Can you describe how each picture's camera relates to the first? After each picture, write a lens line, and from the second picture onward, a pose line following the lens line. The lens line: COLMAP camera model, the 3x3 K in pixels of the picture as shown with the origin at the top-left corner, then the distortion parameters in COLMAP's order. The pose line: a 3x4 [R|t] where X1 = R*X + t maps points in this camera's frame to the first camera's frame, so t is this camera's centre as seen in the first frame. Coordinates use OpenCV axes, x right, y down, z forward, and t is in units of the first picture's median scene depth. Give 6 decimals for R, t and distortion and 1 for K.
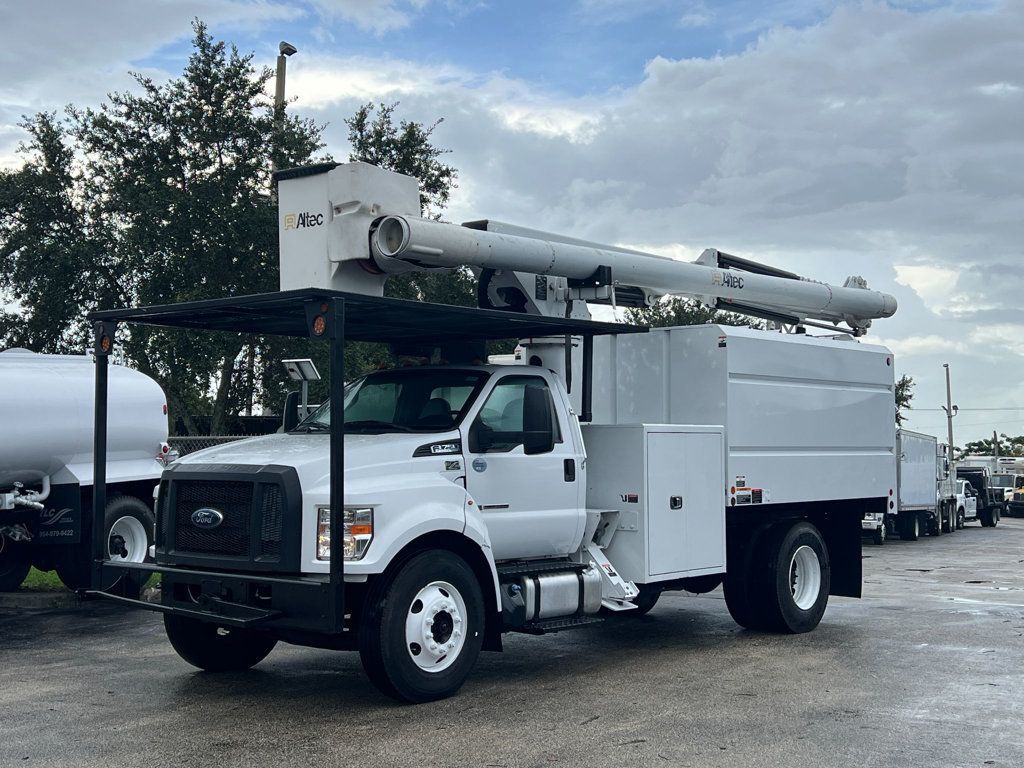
lens RADIAL K [[1329.1, 0, 512.0], [0, 1329.1, 384.0], [0, 0, 1]] dist [0.129226, -0.031128]
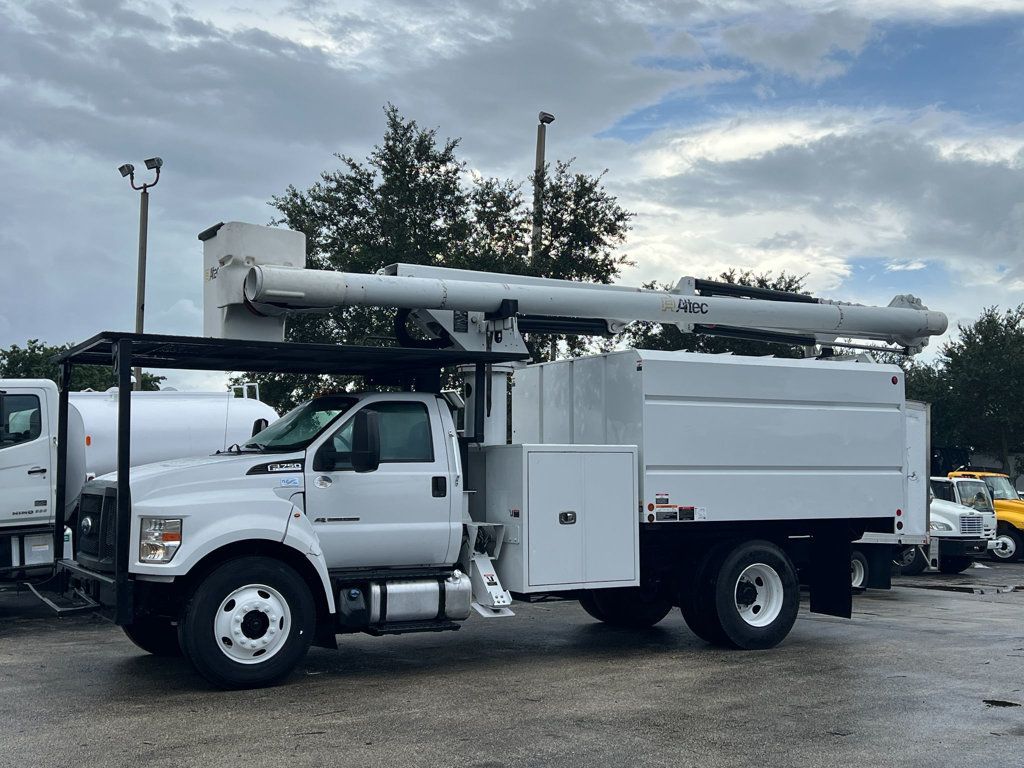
lens RADIAL K [[1200.3, 0, 512.0], [0, 1200.3, 384.0], [0, 0, 1]] dist [0.199026, -0.593003]
pose [[0.939948, -0.023259, -0.340525, 0.435057], [0.015871, 0.999575, -0.024468, 0.004987], [0.340950, 0.017594, 0.939917, 0.082729]]
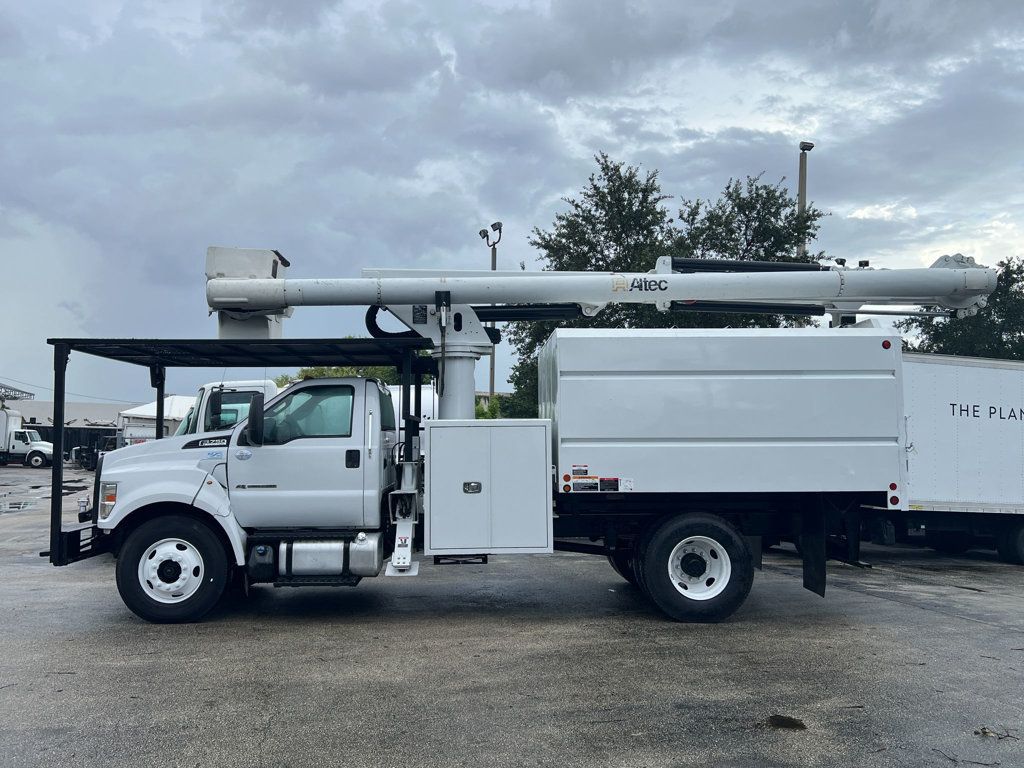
lens RADIAL K [[861.8, 0, 512.0], [0, 861.8, 384.0], [0, 0, 1]] dist [0.115080, -0.230245]
pose [[0.680573, -0.056958, -0.730463, 0.735980], [0.040925, 0.998372, -0.039719, 0.032404], [0.731536, -0.002863, 0.681796, 0.546344]]
